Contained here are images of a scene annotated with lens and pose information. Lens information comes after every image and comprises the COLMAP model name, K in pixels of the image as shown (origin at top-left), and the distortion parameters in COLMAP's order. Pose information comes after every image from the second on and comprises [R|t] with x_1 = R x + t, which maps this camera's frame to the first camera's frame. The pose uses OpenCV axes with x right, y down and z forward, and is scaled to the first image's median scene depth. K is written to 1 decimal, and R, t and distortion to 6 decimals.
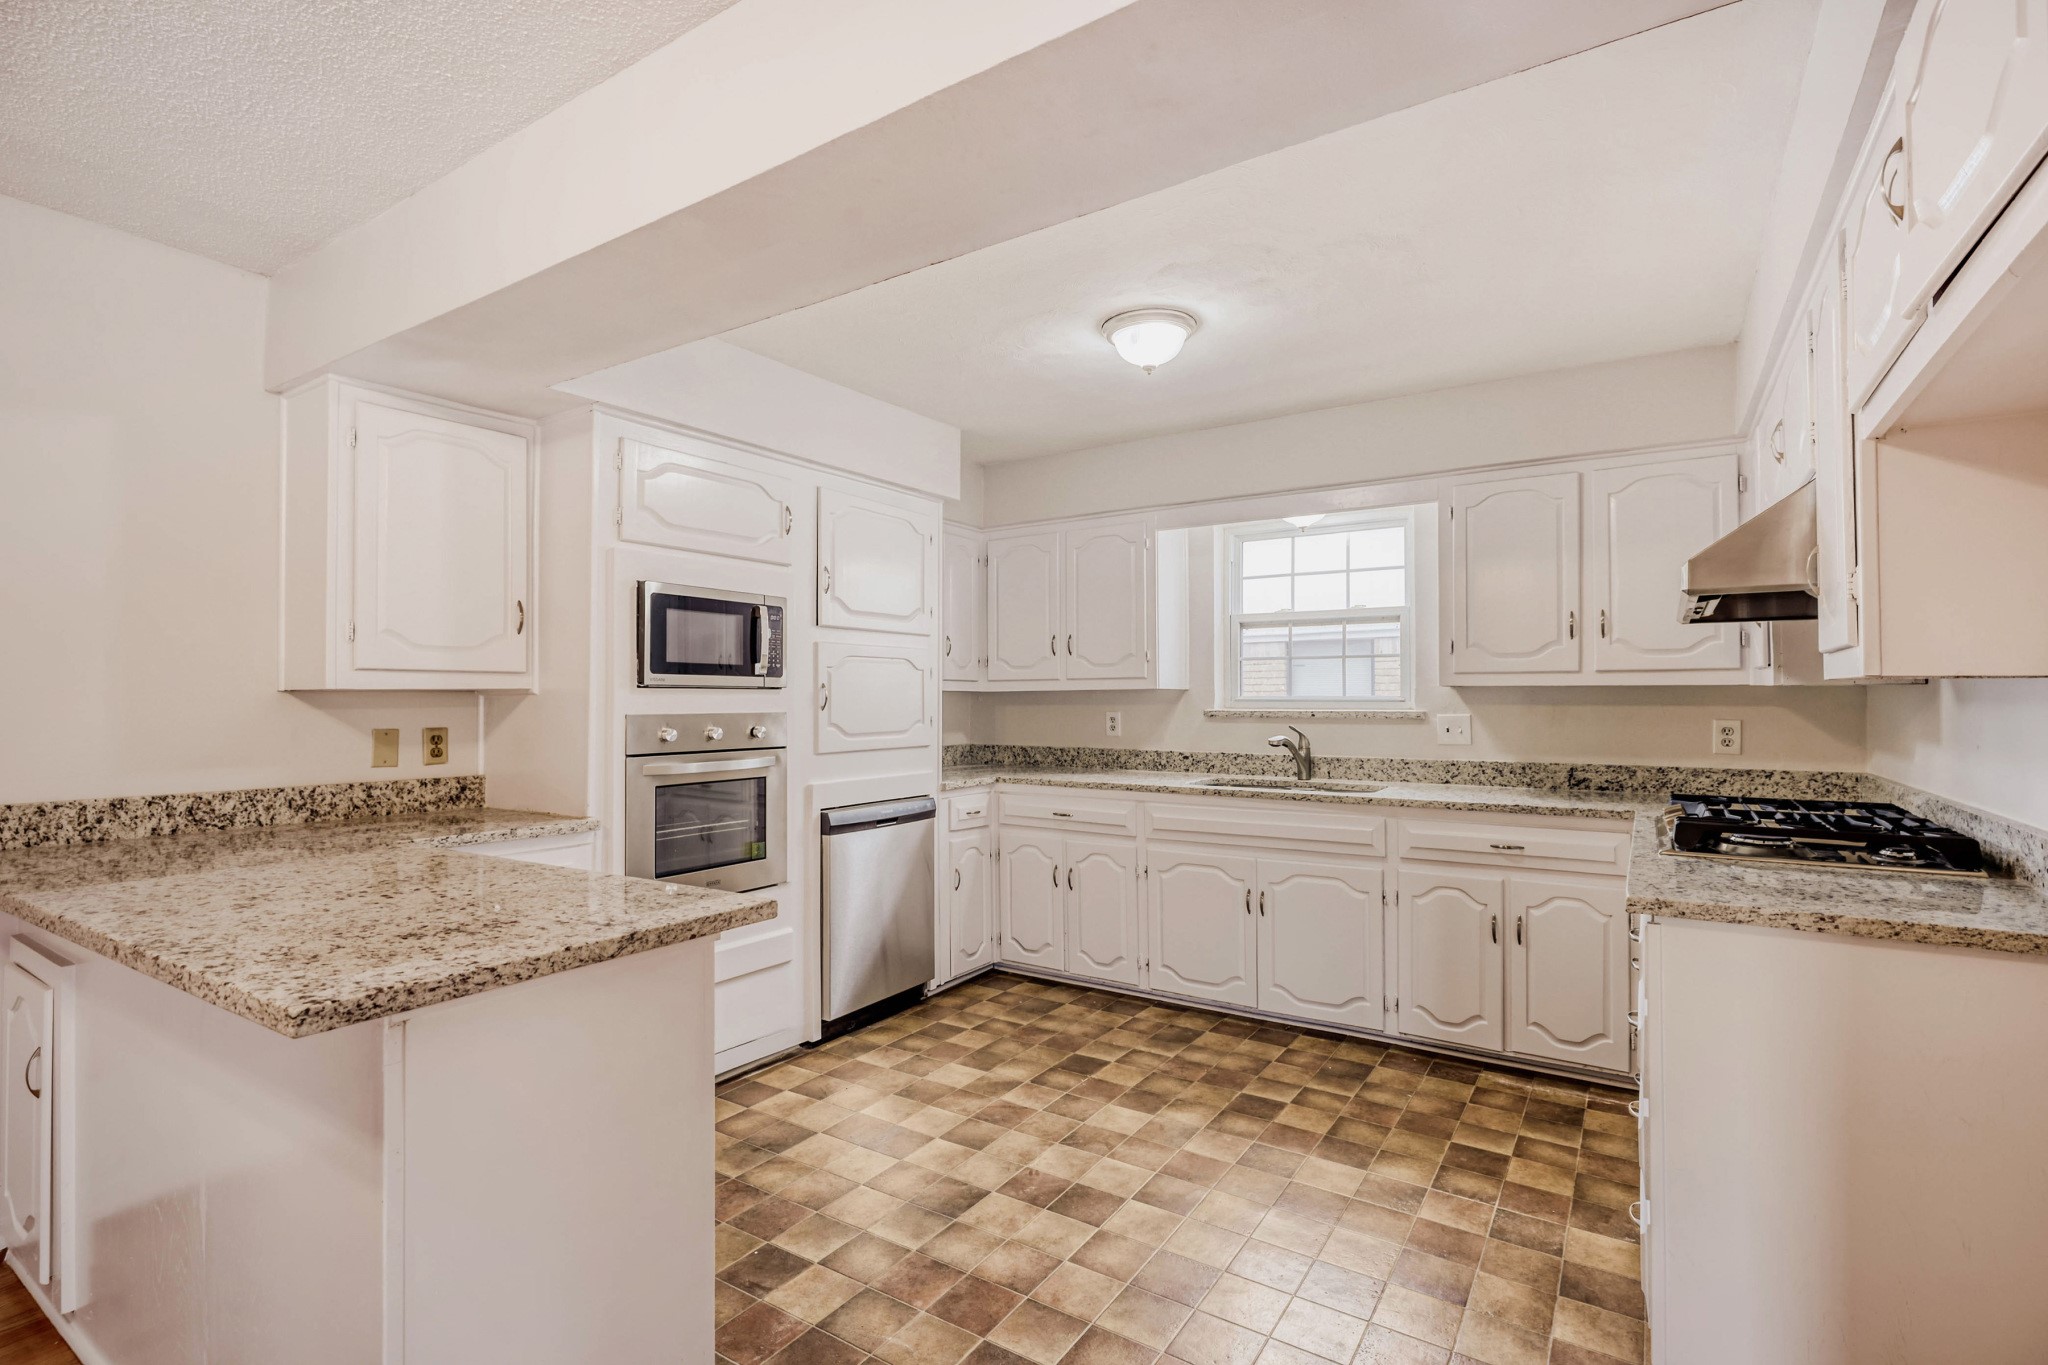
lens RADIAL K [[957.6, 0, 1037.5], [0, 957.6, 690.2], [0, 0, 1]] dist [-0.000040, -0.003498]
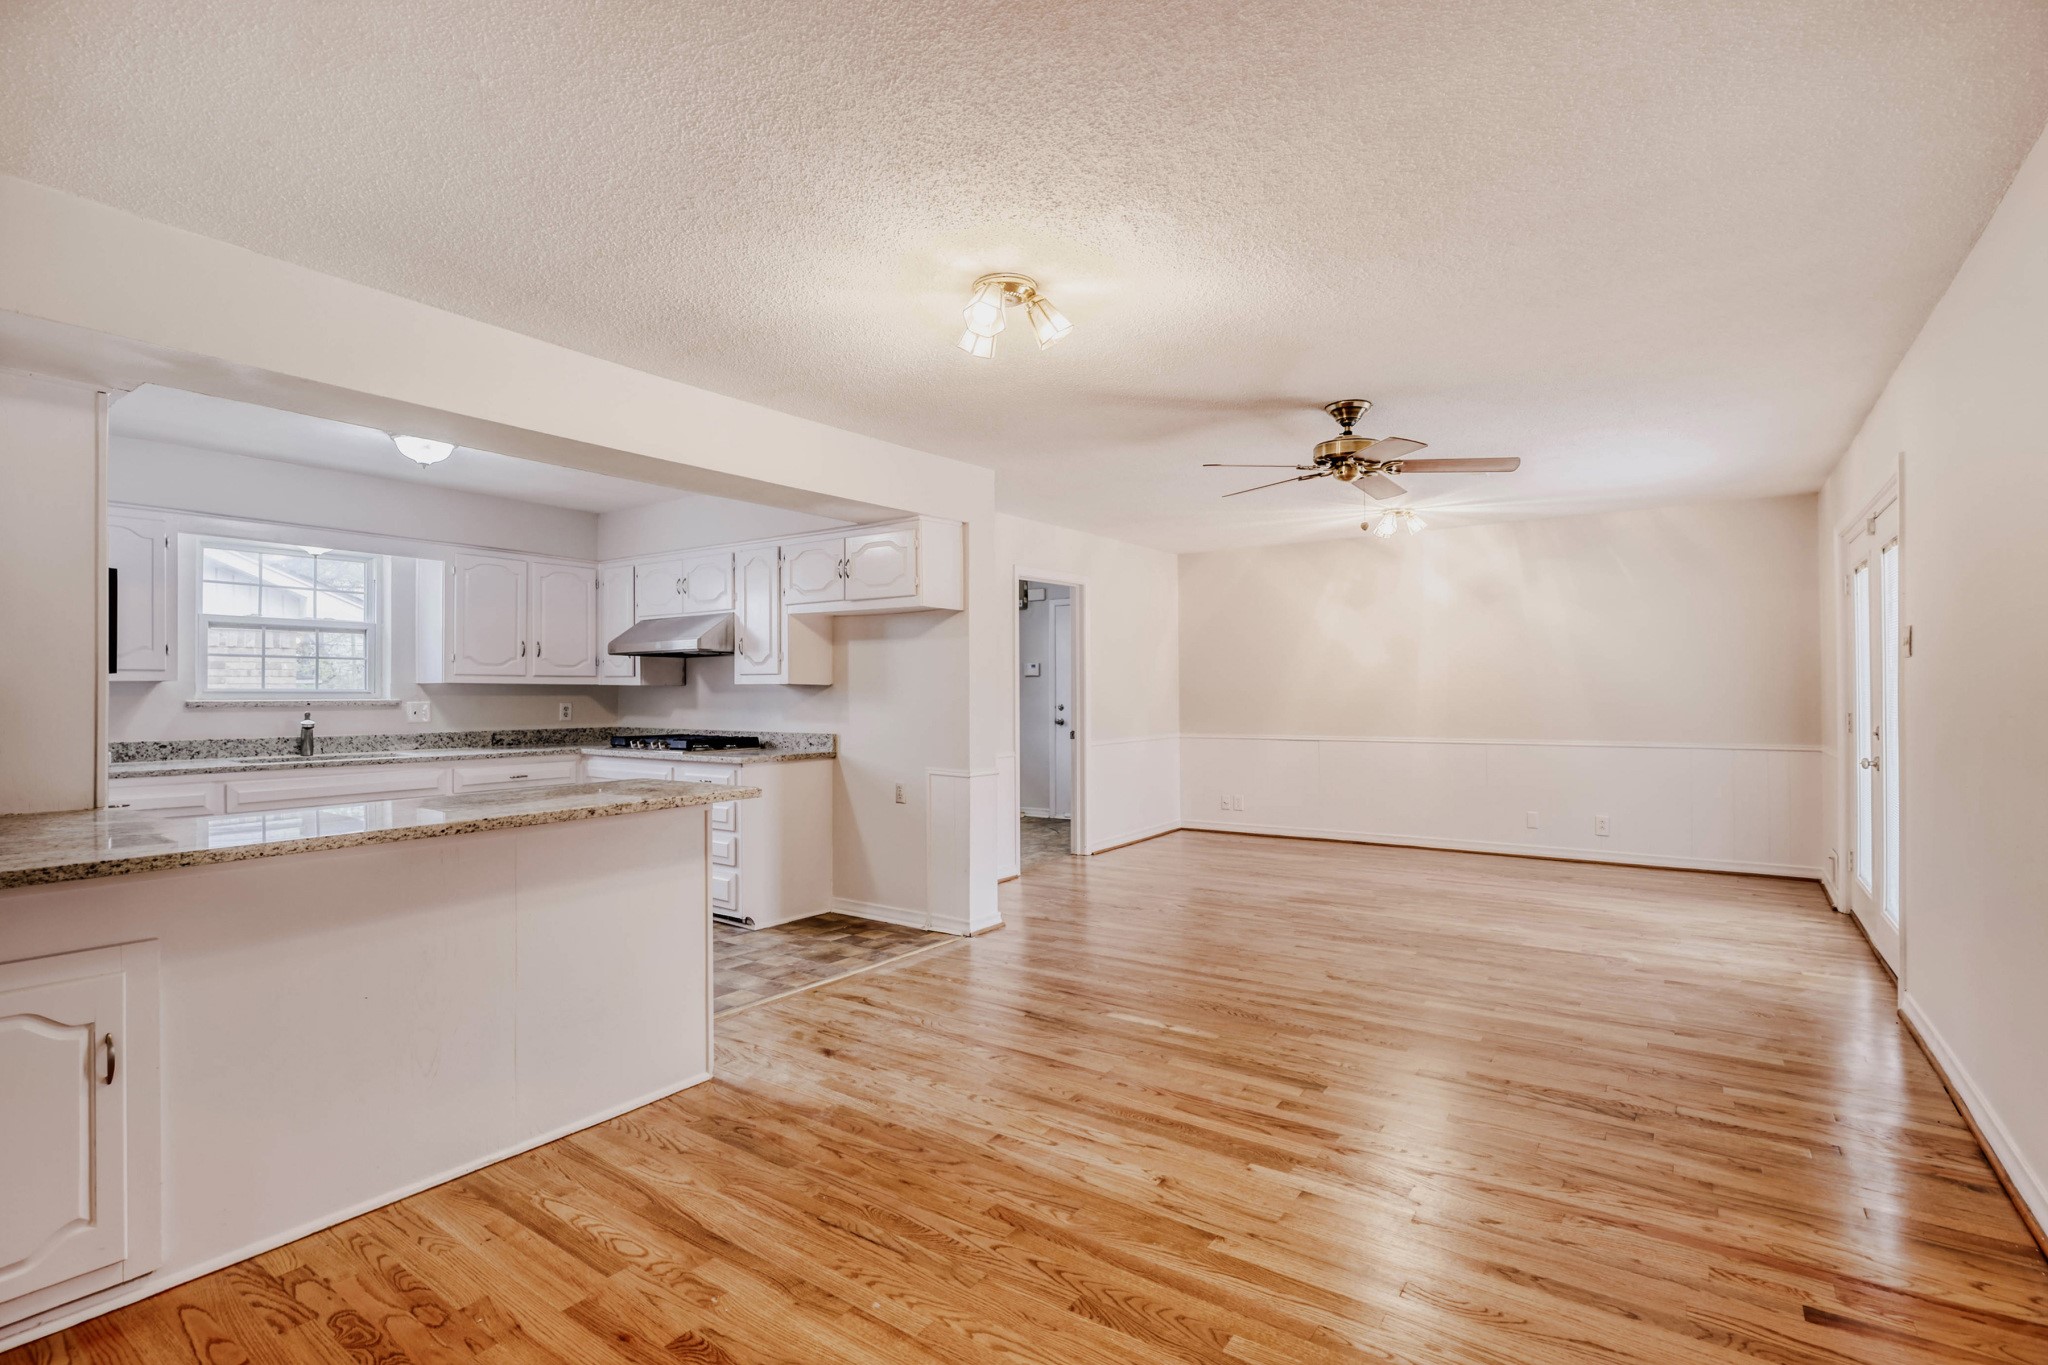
lens RADIAL K [[957.6, 0, 1018.0], [0, 957.6, 687.3], [0, 0, 1]] dist [-0.000040, -0.003498]
pose [[0.043989, 0.009113, 0.998990, -1.122481], [-0.007341, 0.999934, -0.008799, 0.010283], [-0.999005, -0.006946, 0.044053, 0.022476]]
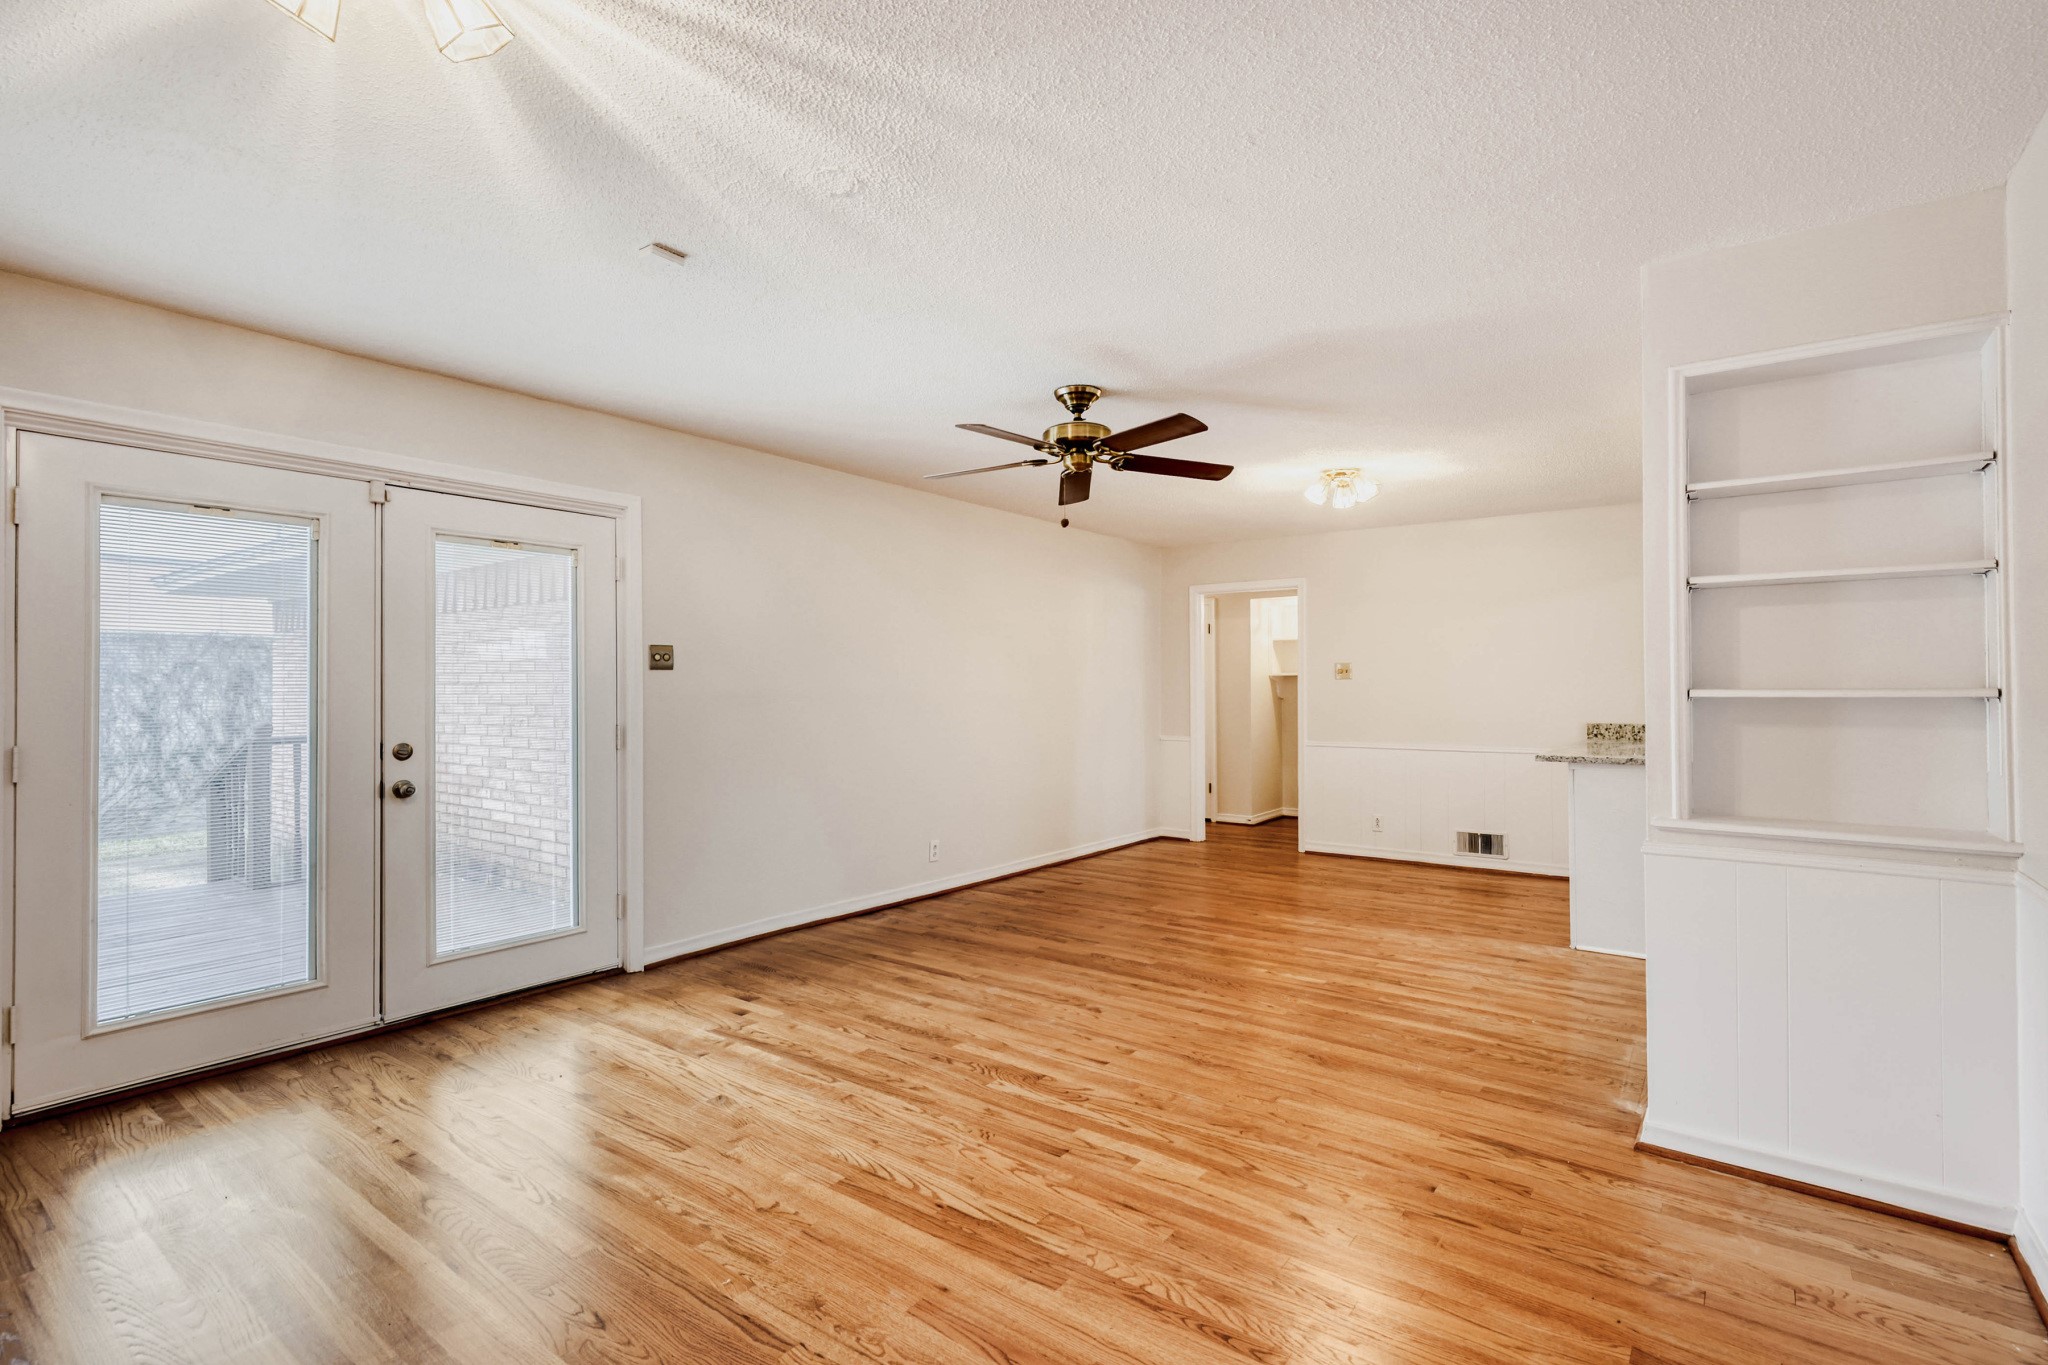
lens RADIAL K [[957.6, 0, 1033.6], [0, 957.6, 684.3], [0, 0, 1]] dist [-0.000040, -0.003498]
pose [[-0.062580, -0.003053, -0.998035, 1.168392], [0.015579, 0.999870, -0.004035, -0.005873], [0.997918, -0.015801, -0.062524, -0.316365]]
